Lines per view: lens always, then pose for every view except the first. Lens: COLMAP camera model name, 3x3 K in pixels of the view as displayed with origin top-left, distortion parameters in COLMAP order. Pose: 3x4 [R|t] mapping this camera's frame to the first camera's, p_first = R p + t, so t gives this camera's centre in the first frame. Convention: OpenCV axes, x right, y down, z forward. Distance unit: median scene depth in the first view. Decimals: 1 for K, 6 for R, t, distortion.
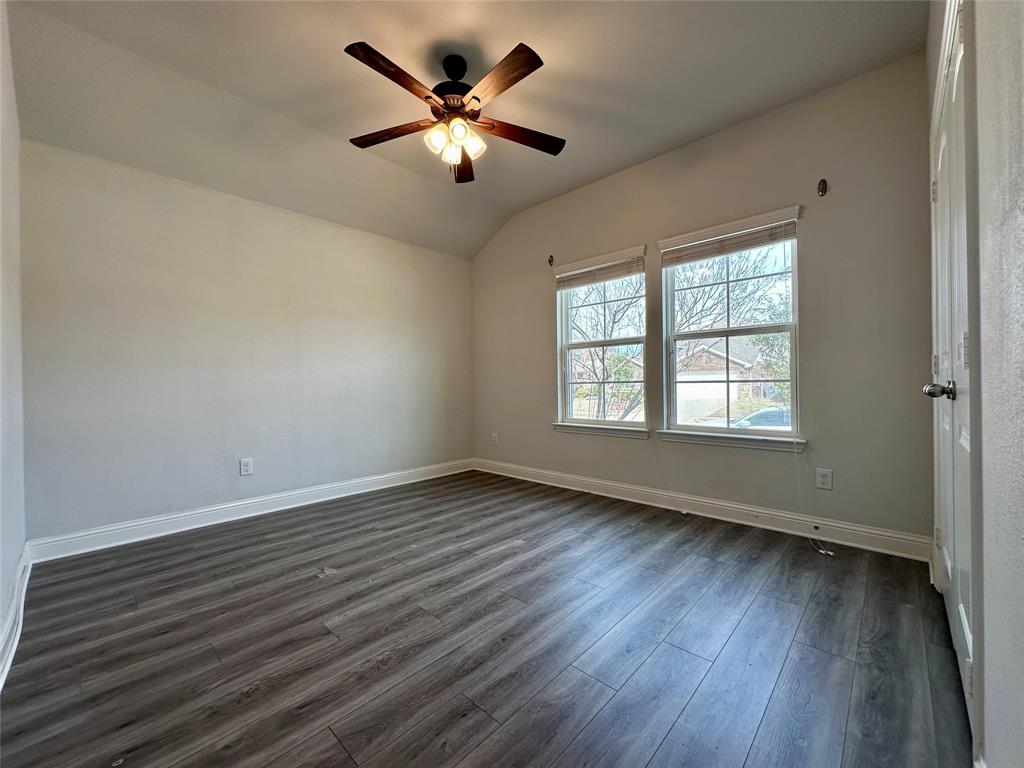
lens RADIAL K [[407.3, 0, 512.0], [0, 407.3, 384.0], [0, 0, 1]] dist [-0.002262, -0.000180]
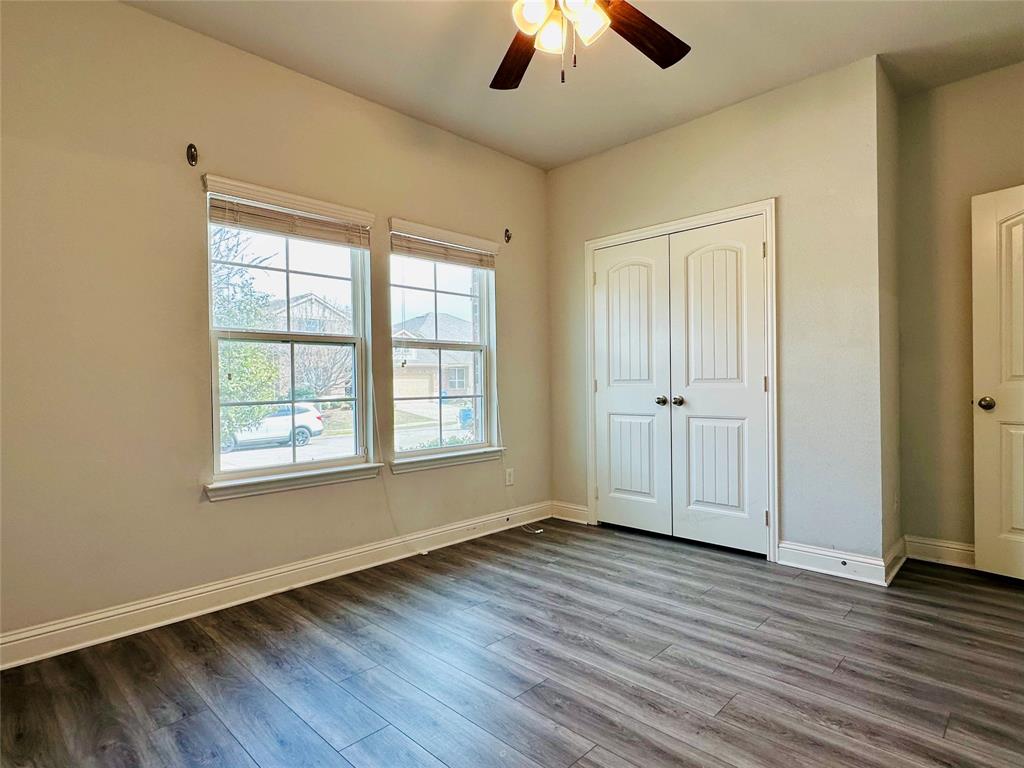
lens RADIAL K [[555.8, 0, 506.3], [0, 555.8, 388.1], [0, 0, 1]] dist [-0.005210, -0.002087]
pose [[0.021595, 0.003437, 0.999761, -0.789981], [0.014303, 0.999891, -0.003746, -0.022335], [-0.999664, 0.014380, 0.021544, 0.868647]]
